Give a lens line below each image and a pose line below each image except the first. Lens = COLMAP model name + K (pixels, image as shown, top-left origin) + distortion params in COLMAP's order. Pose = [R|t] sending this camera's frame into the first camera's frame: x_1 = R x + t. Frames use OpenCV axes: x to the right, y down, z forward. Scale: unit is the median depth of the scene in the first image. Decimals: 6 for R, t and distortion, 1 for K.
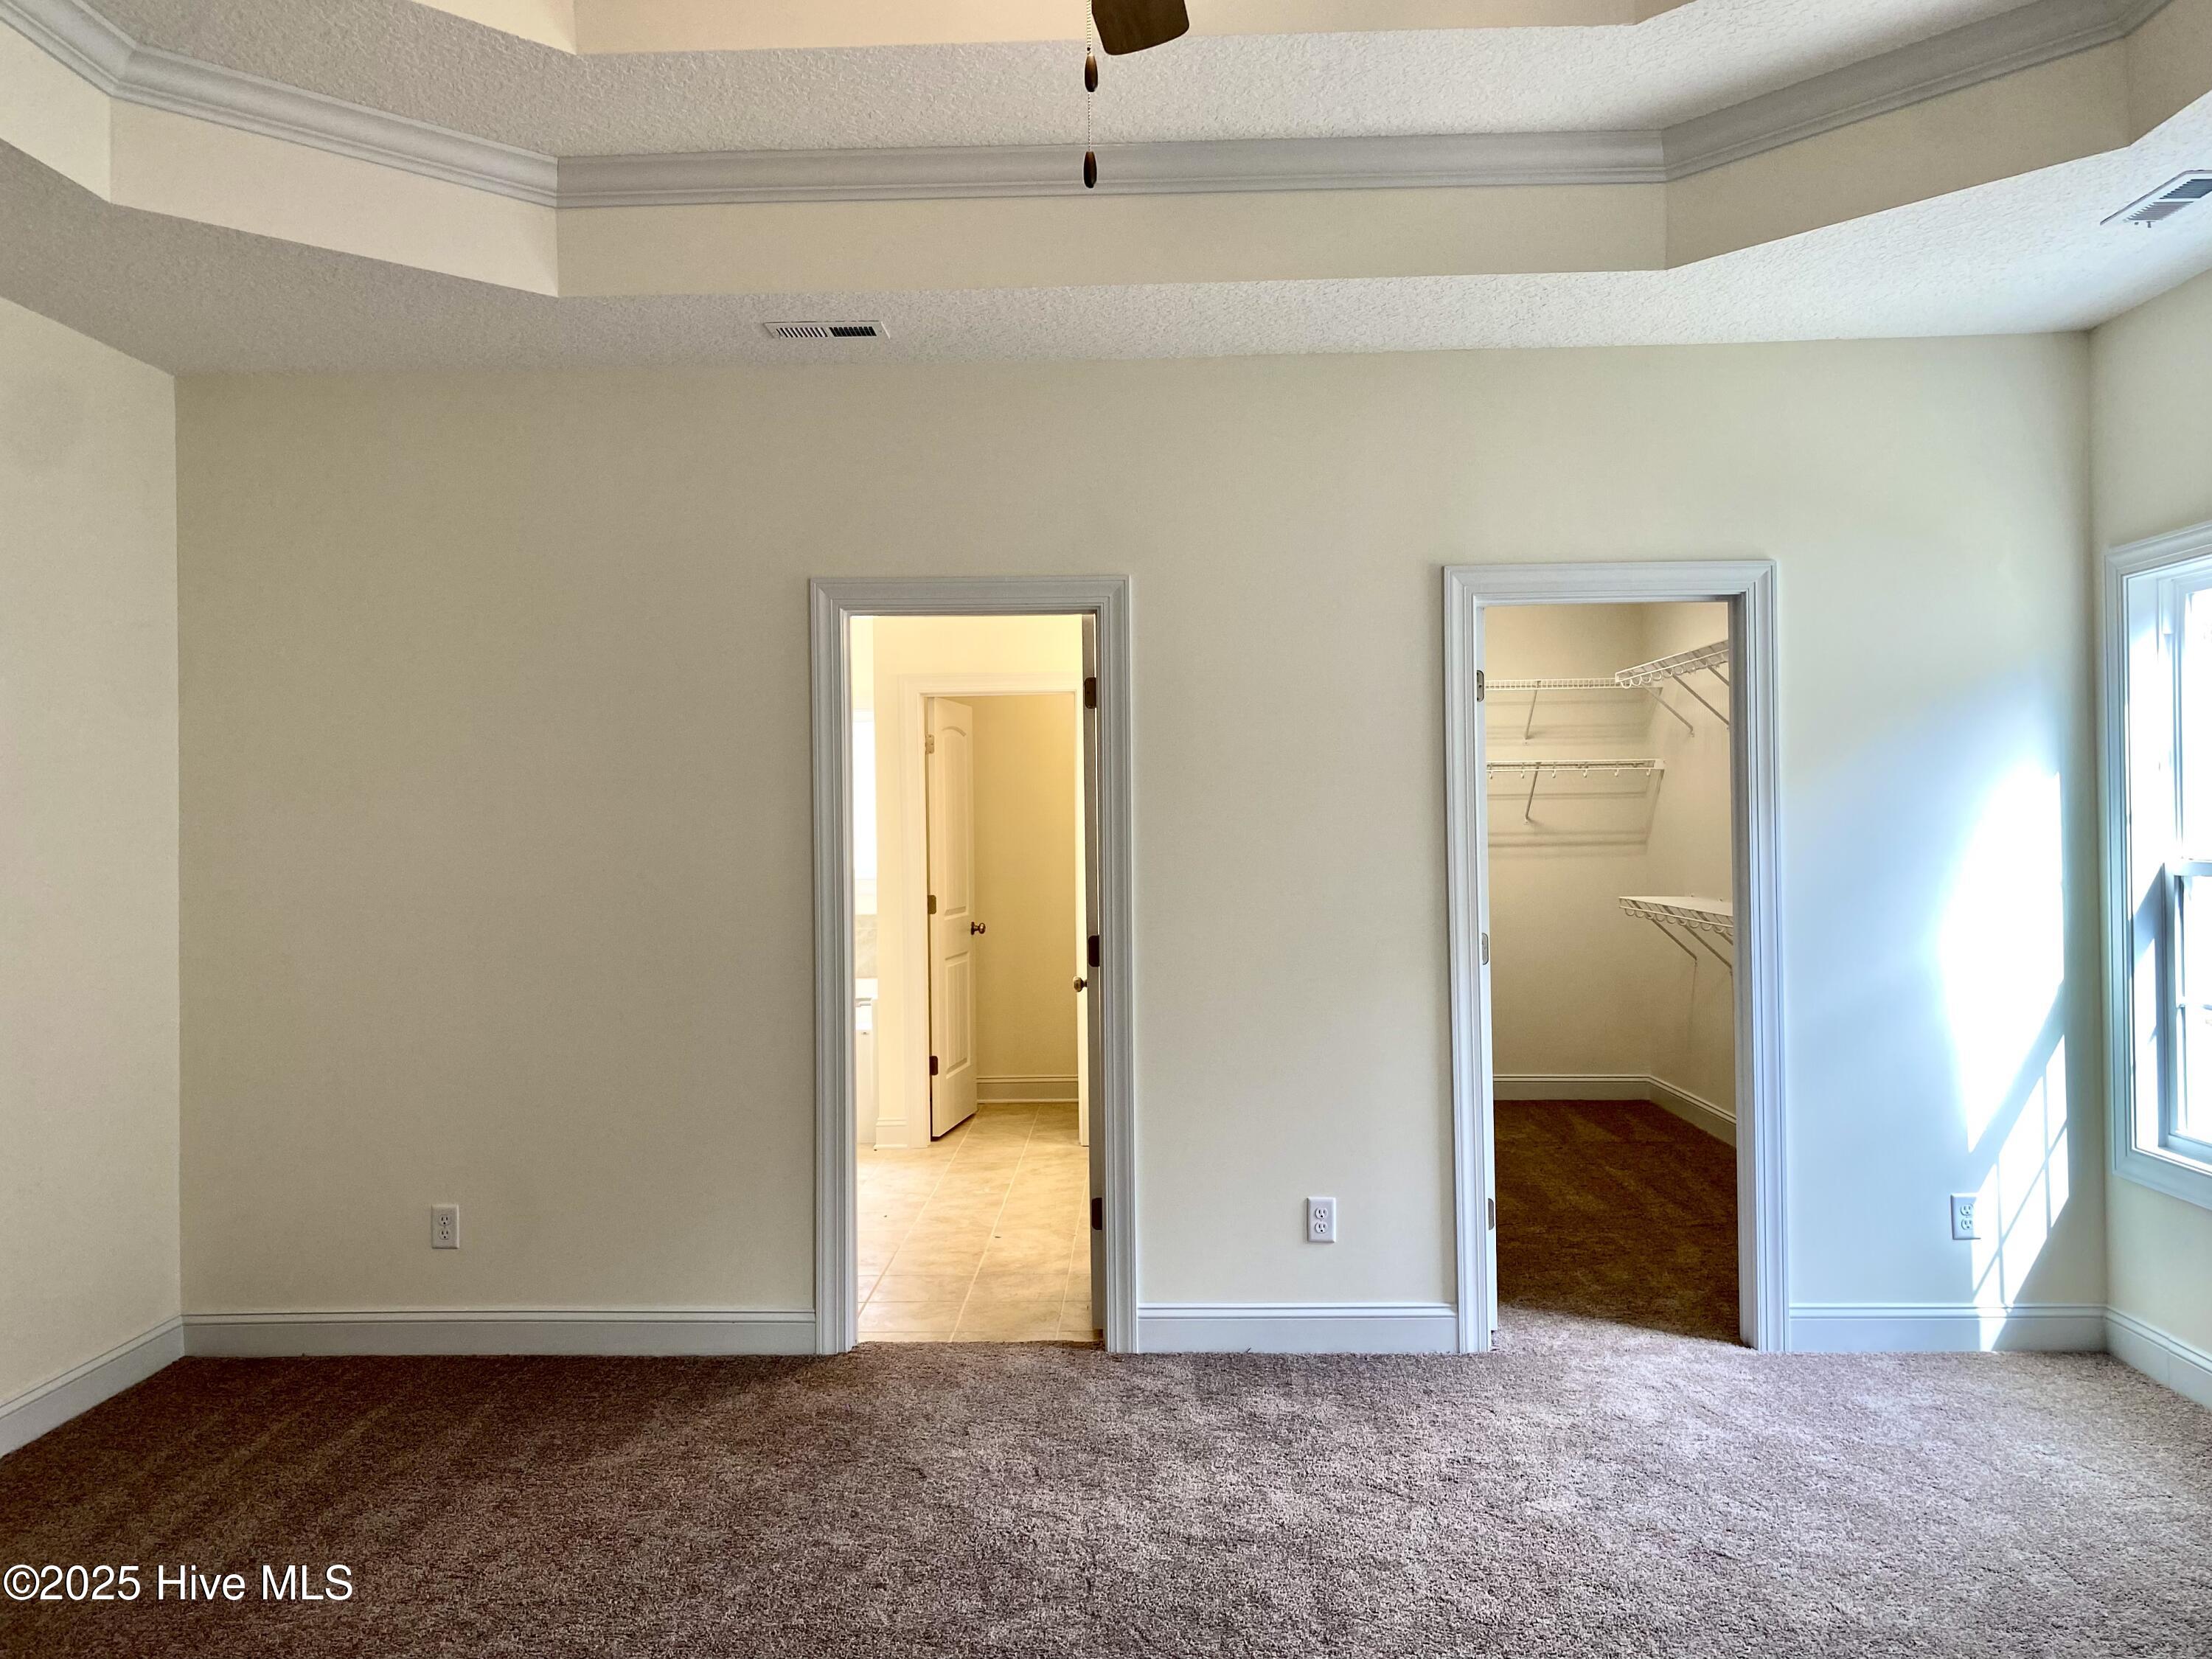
lens RADIAL K [[1690.3, 0, 1102.9], [0, 1690.3, 818.1], [0, 0, 1]] dist [0.035408, -0.034882]
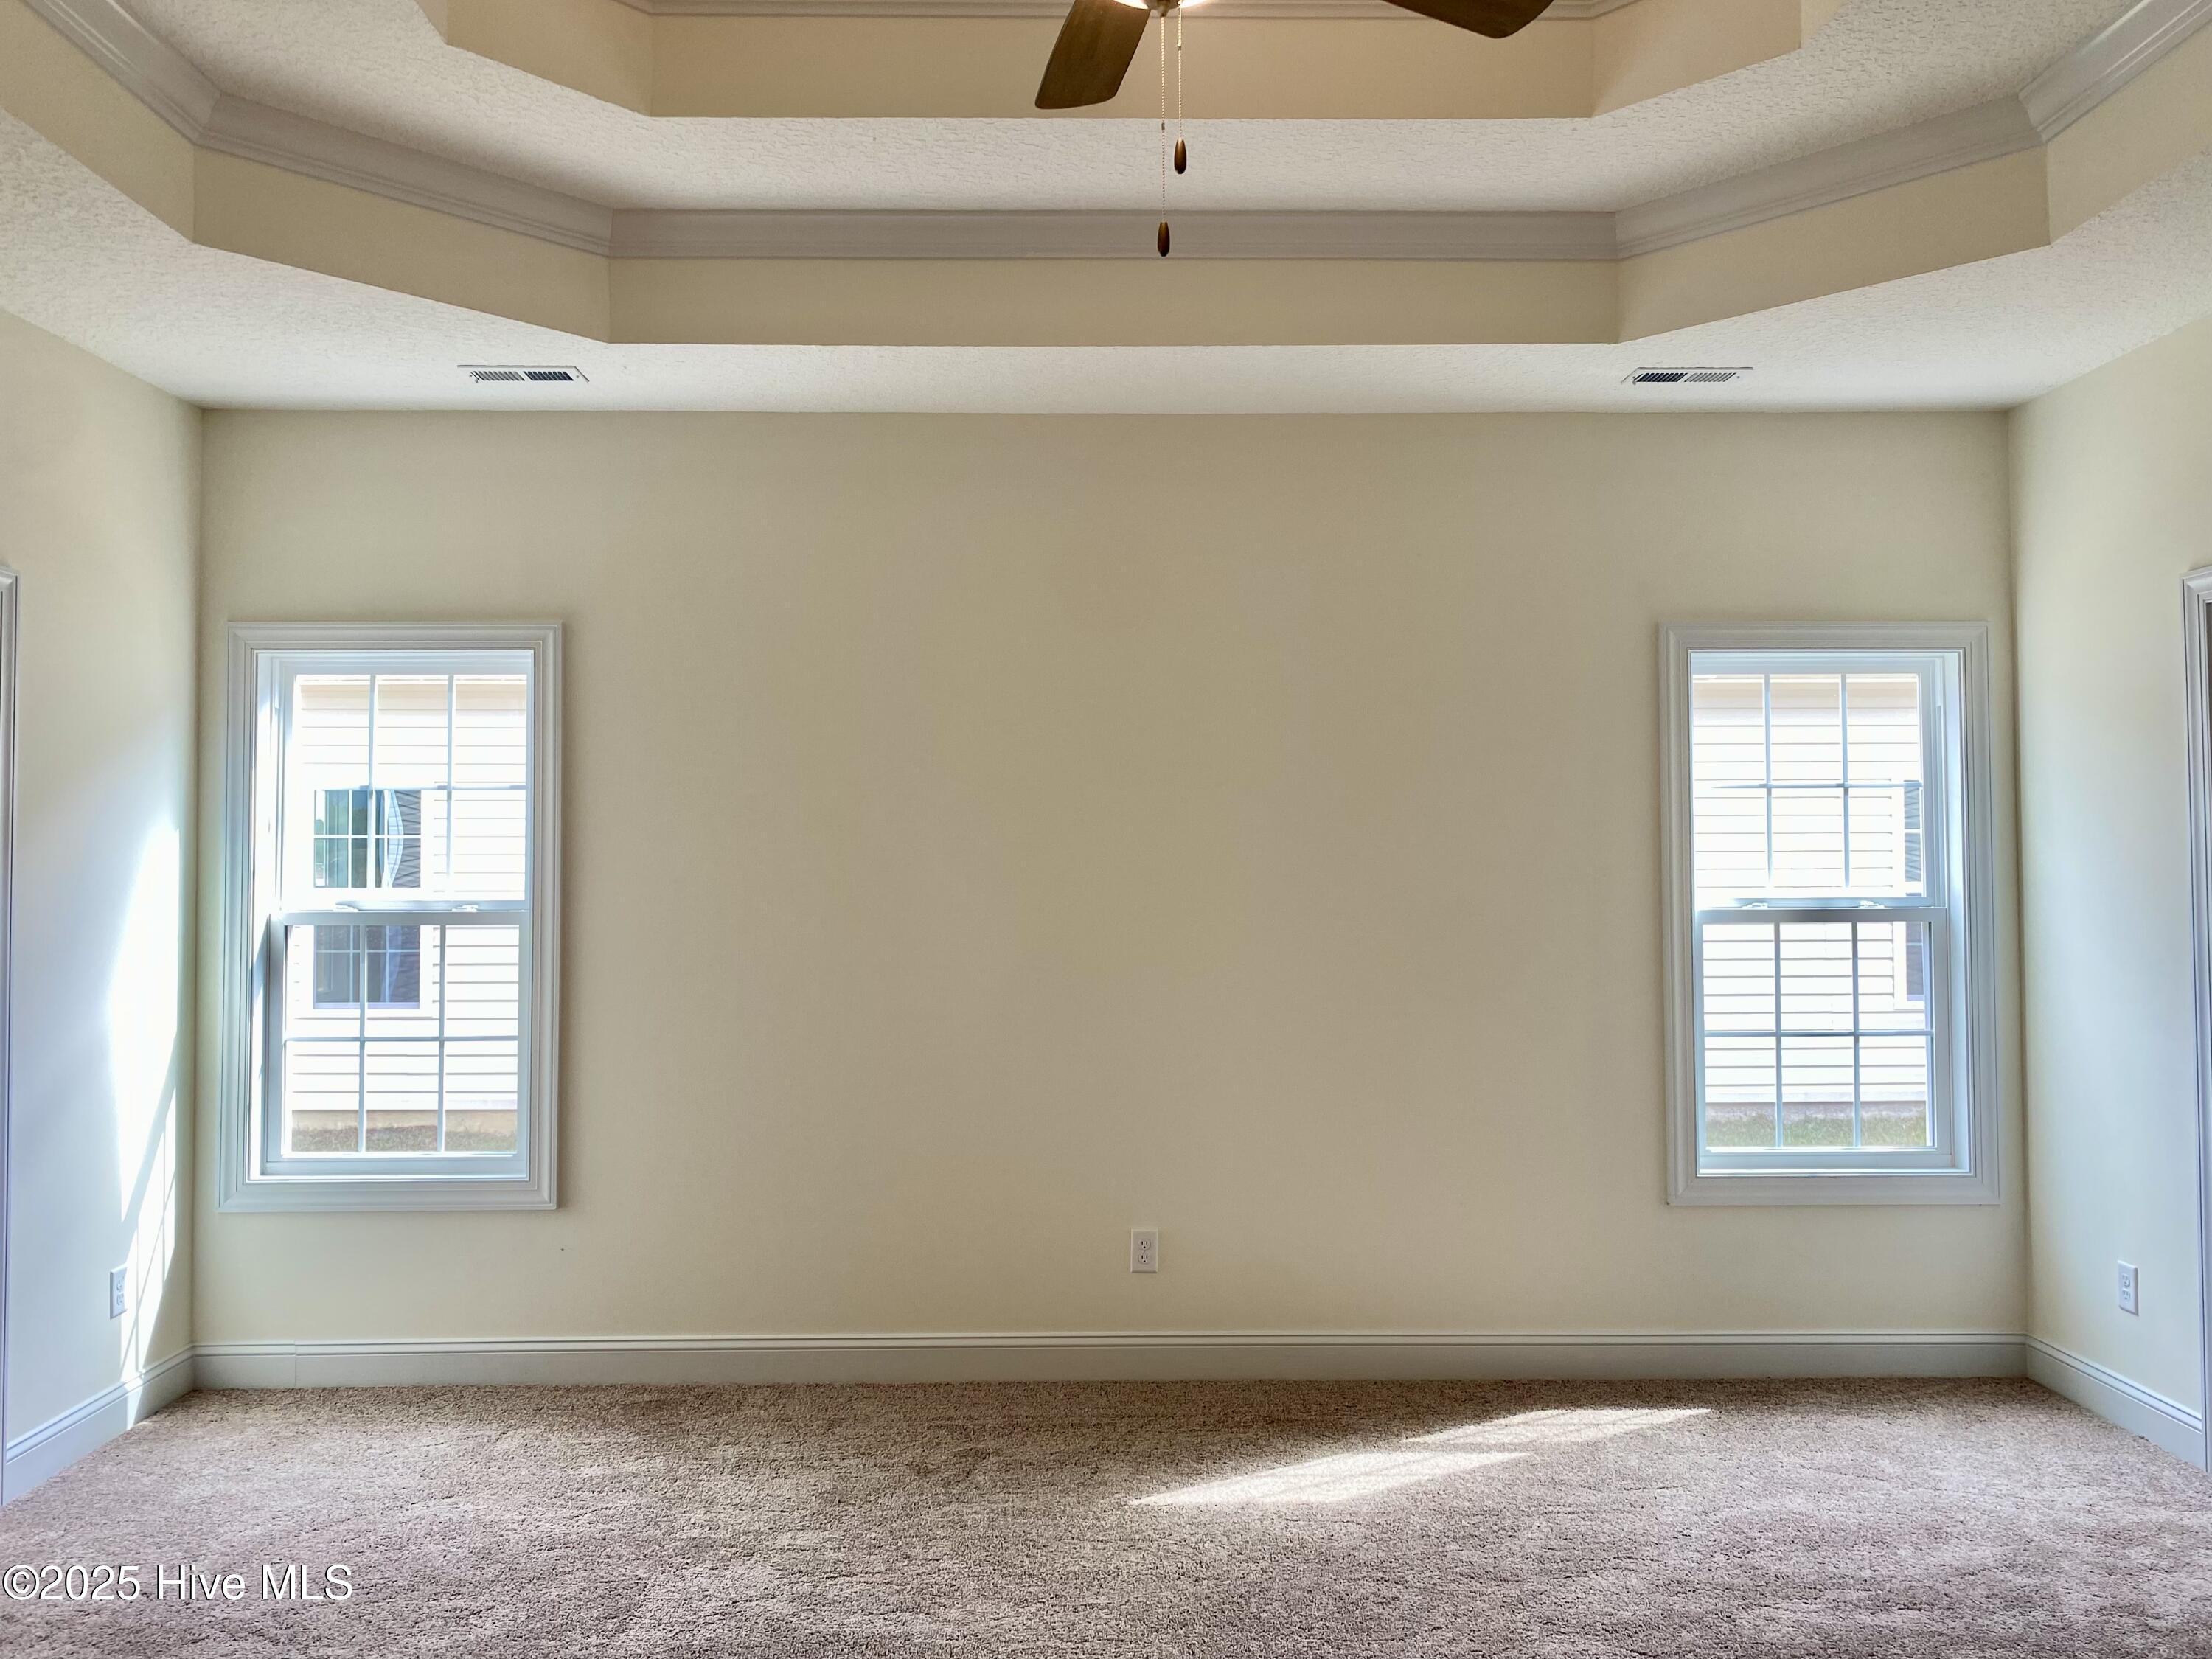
lens RADIAL K [[1693.4, 0, 1101.2], [0, 1693.4, 800.7], [0, 0, 1]] dist [0.034292, -0.037982]
pose [[-0.048473, 0.053501, 0.997391, -0.498612], [0.006517, 0.998560, -0.053247, 0.015132], [-0.998803, 0.003919, -0.048751, 0.509971]]
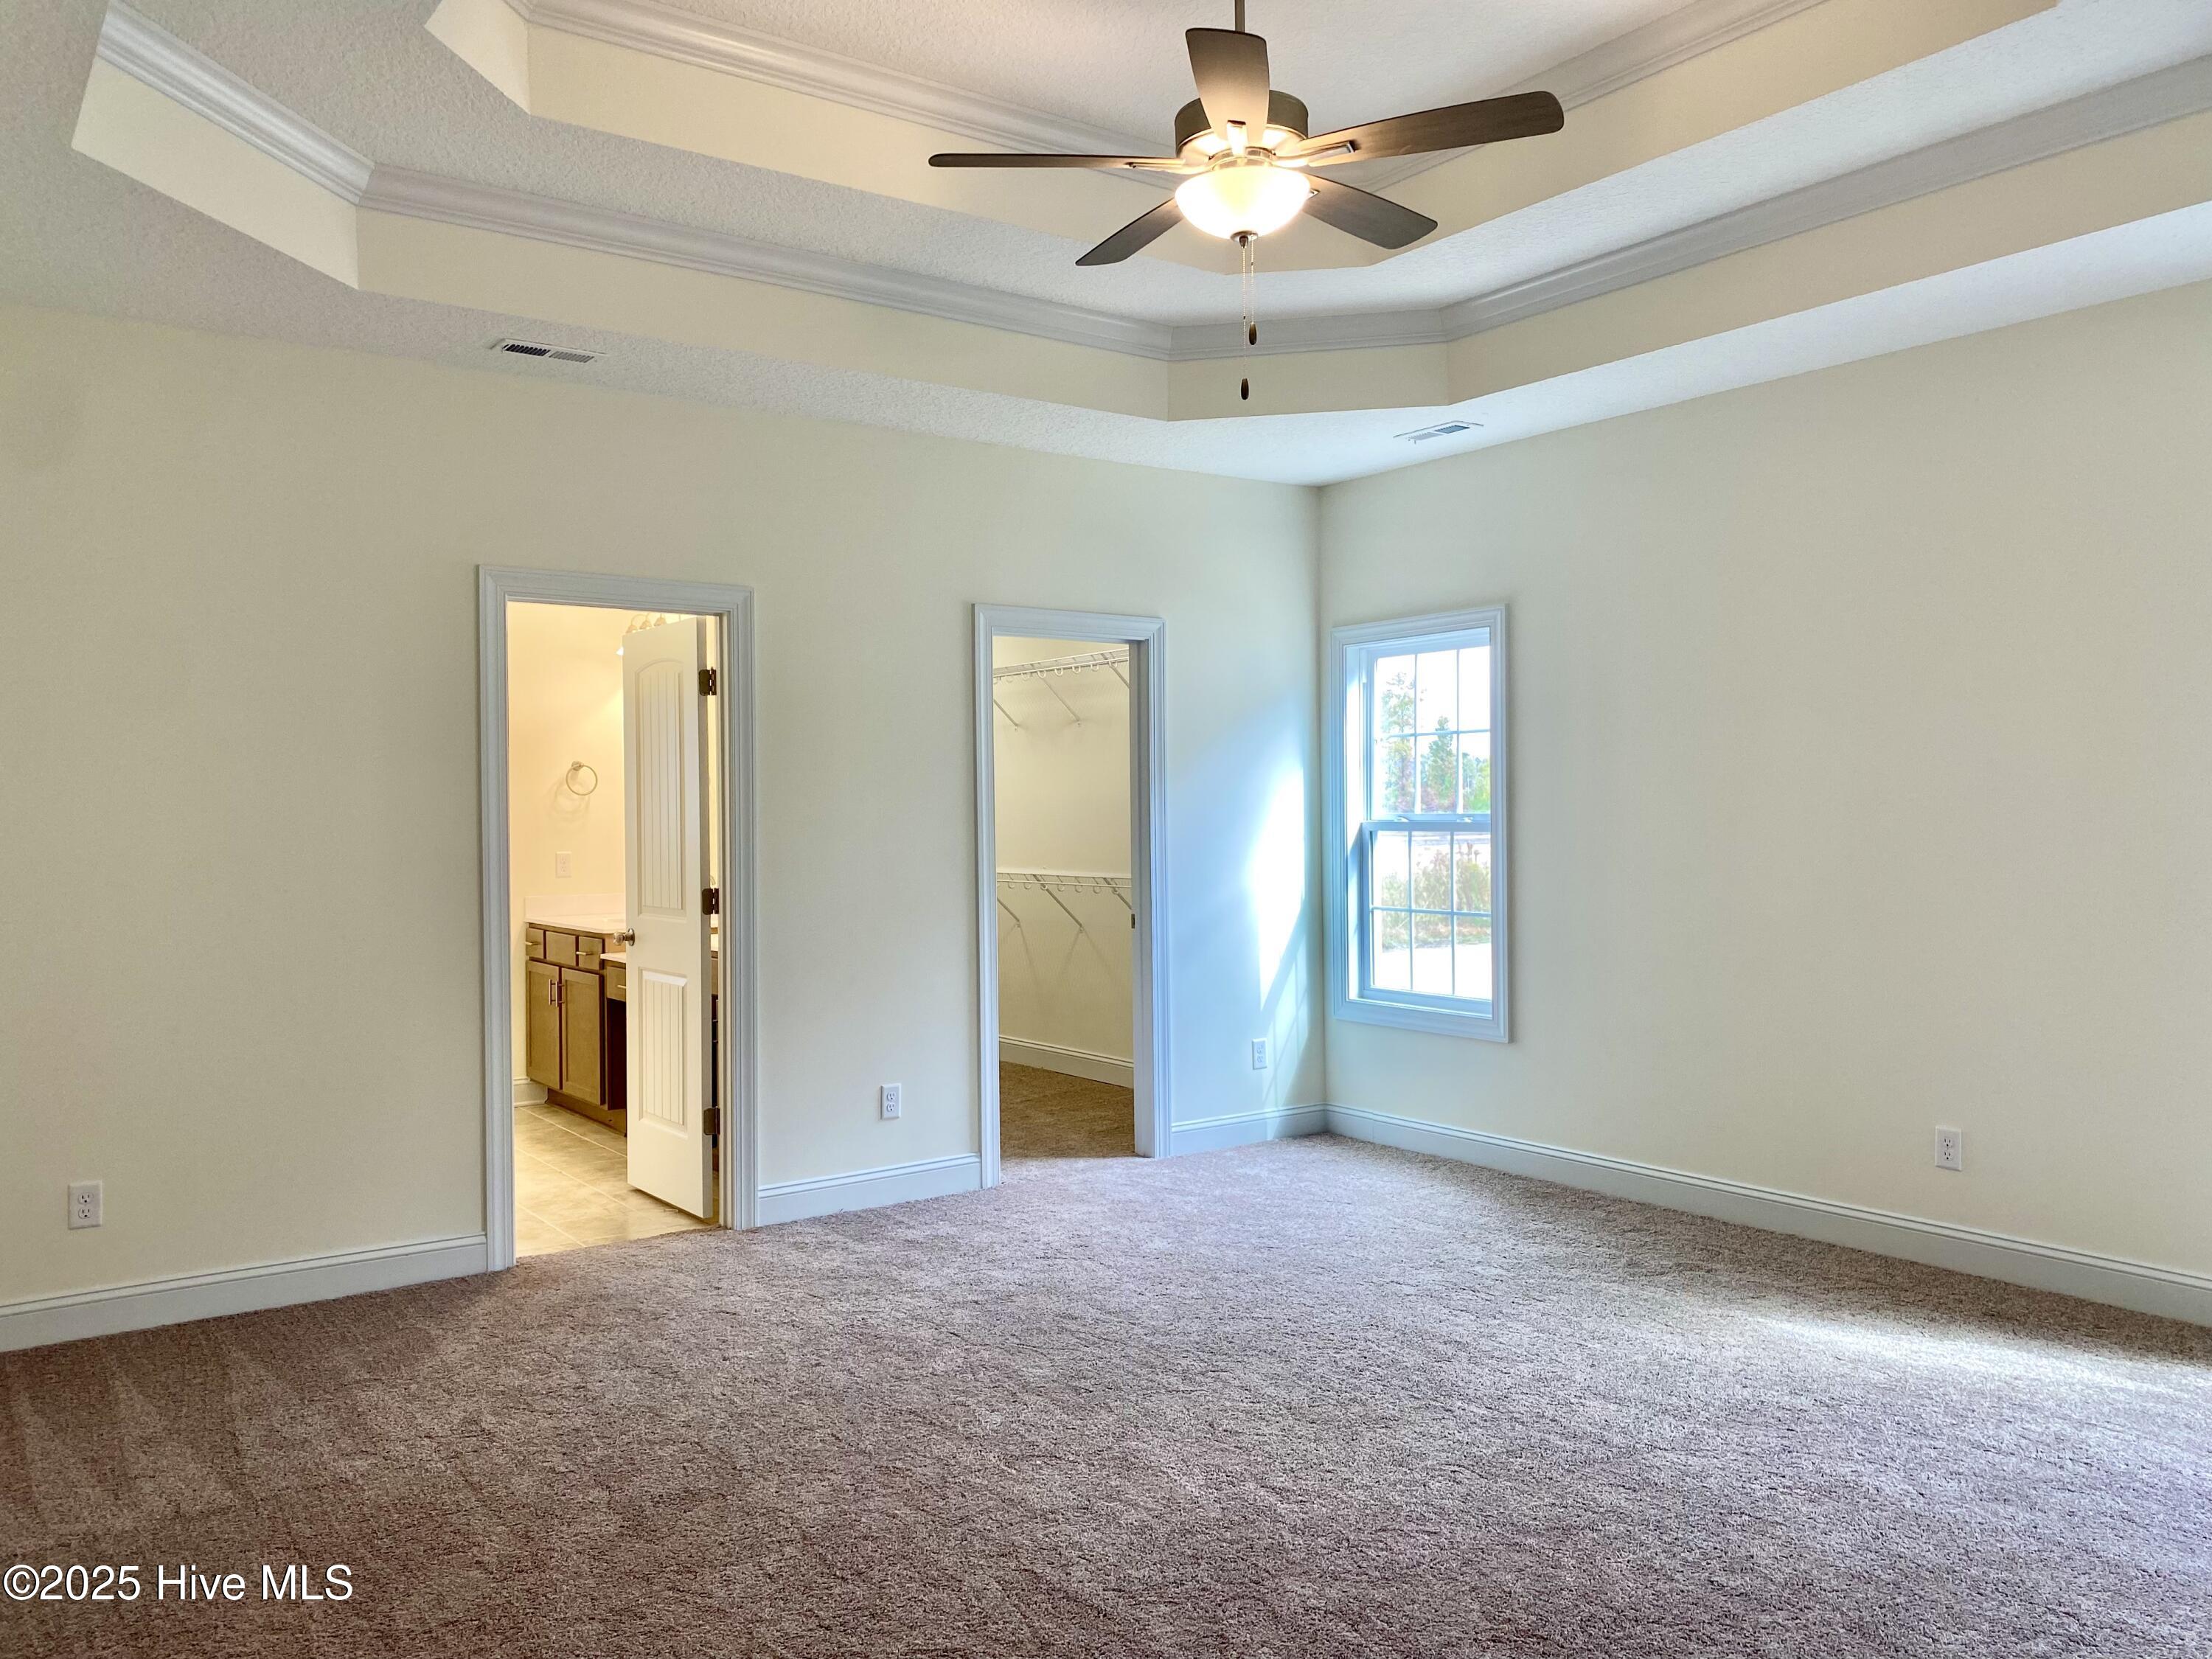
lens RADIAL K [[1674.7, 0, 1102.1], [0, 1674.7, 822.2], [0, 0, 1]] dist [0.025809, -0.008784]
pose [[0.790982, 0.000501, 0.611839, -0.544500], [0.000033, 1.000000, -0.000862, 0.026647], [-0.611839, 0.000702, 0.790982, -0.111449]]
